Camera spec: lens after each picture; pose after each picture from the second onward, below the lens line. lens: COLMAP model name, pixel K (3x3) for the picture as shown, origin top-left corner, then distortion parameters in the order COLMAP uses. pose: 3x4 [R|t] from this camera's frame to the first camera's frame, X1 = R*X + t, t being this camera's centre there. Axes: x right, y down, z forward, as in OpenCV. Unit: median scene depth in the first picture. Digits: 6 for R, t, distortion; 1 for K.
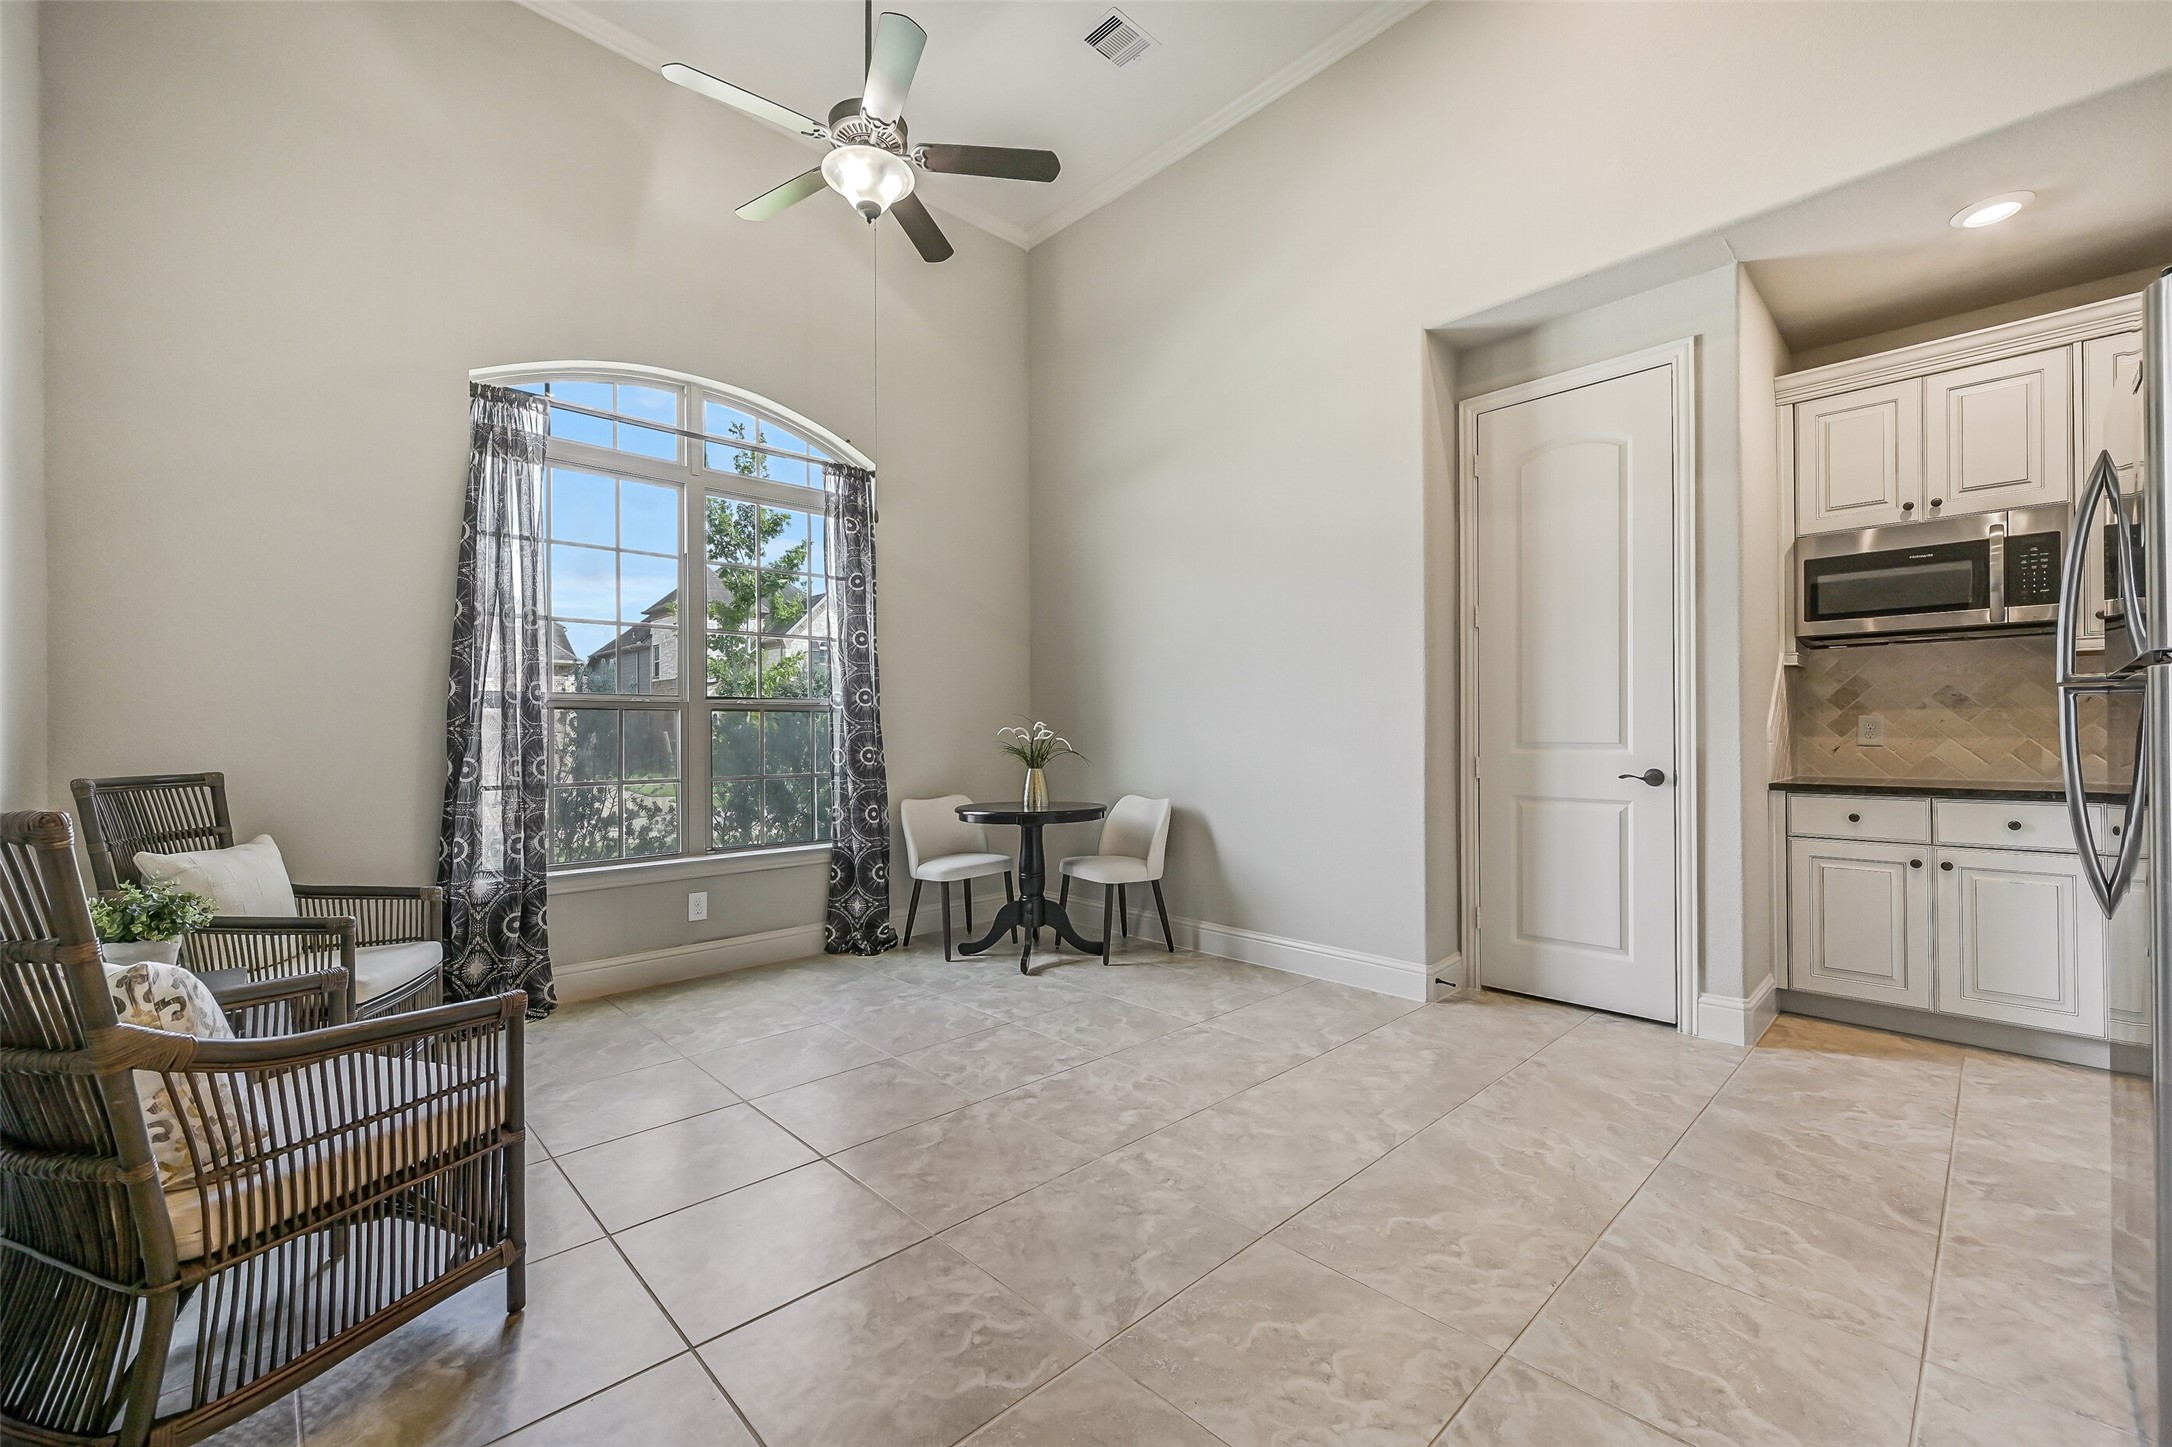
lens RADIAL K [[876.4, 0, 1093.3], [0, 876.4, 725.8], [0, 0, 1]] dist [0.002427, 0.000058]
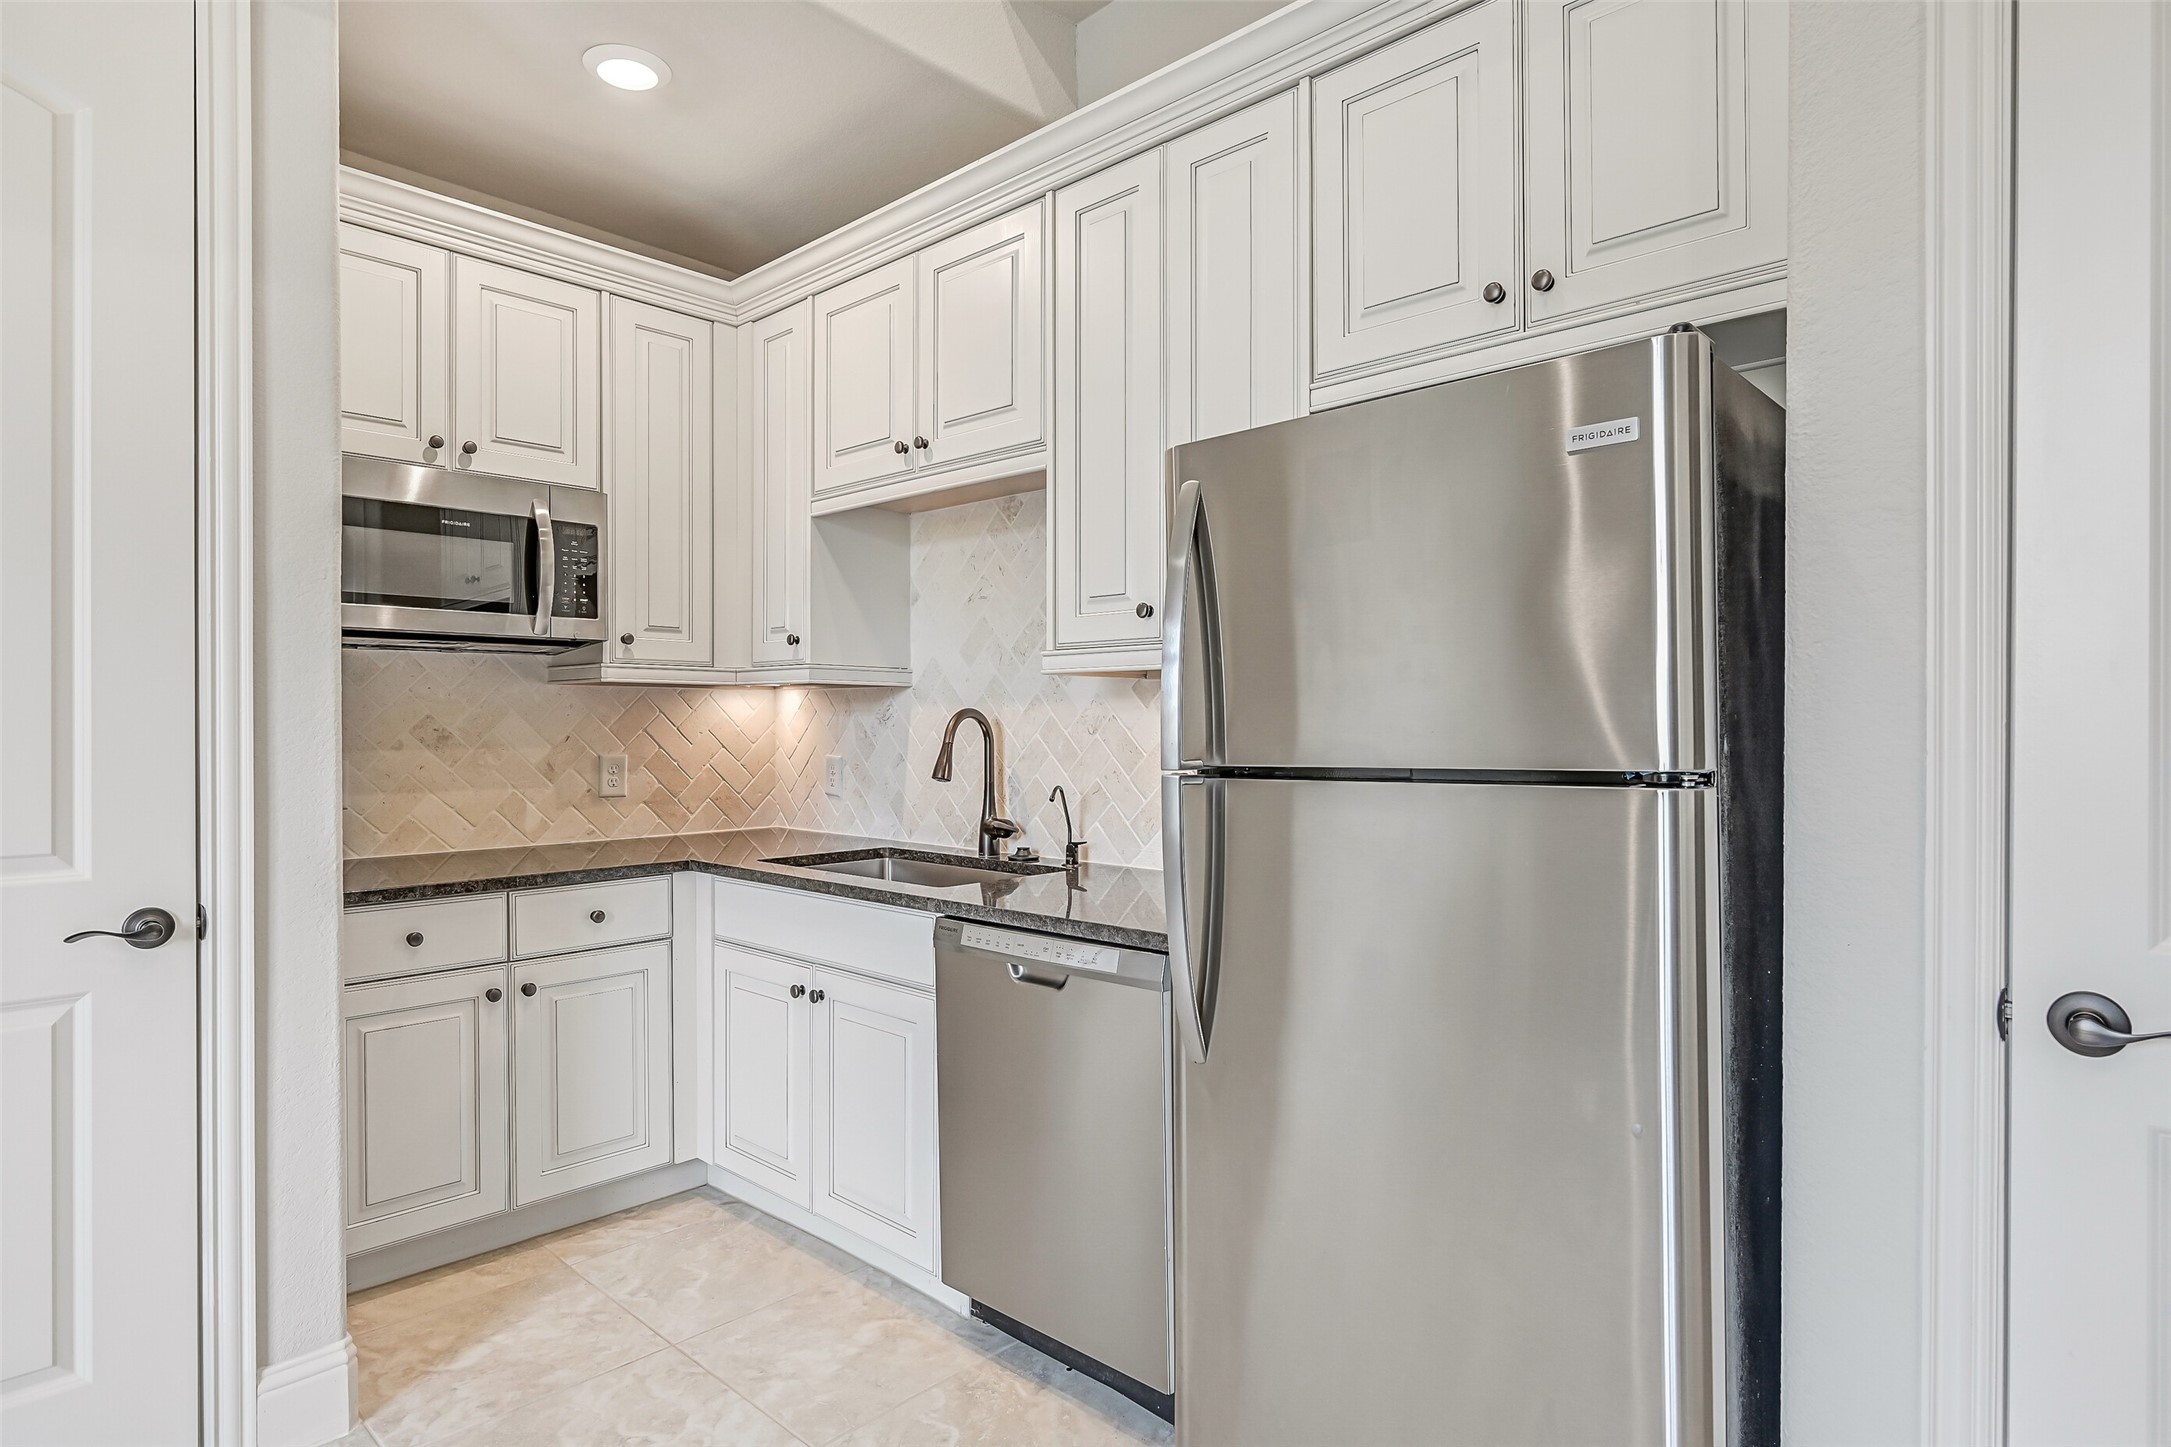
lens RADIAL K [[1169.2, 0, 1085.5], [0, 1169.2, 723.5], [0, 0, 1]] dist [-0.000817, -0.000743]
pose [[-0.047856, 0.001551, 0.998853, 0.044595], [-0.005561, 0.999983, -0.001819, -0.046132], [-0.998839, -0.005642, -0.047846, 0.600389]]
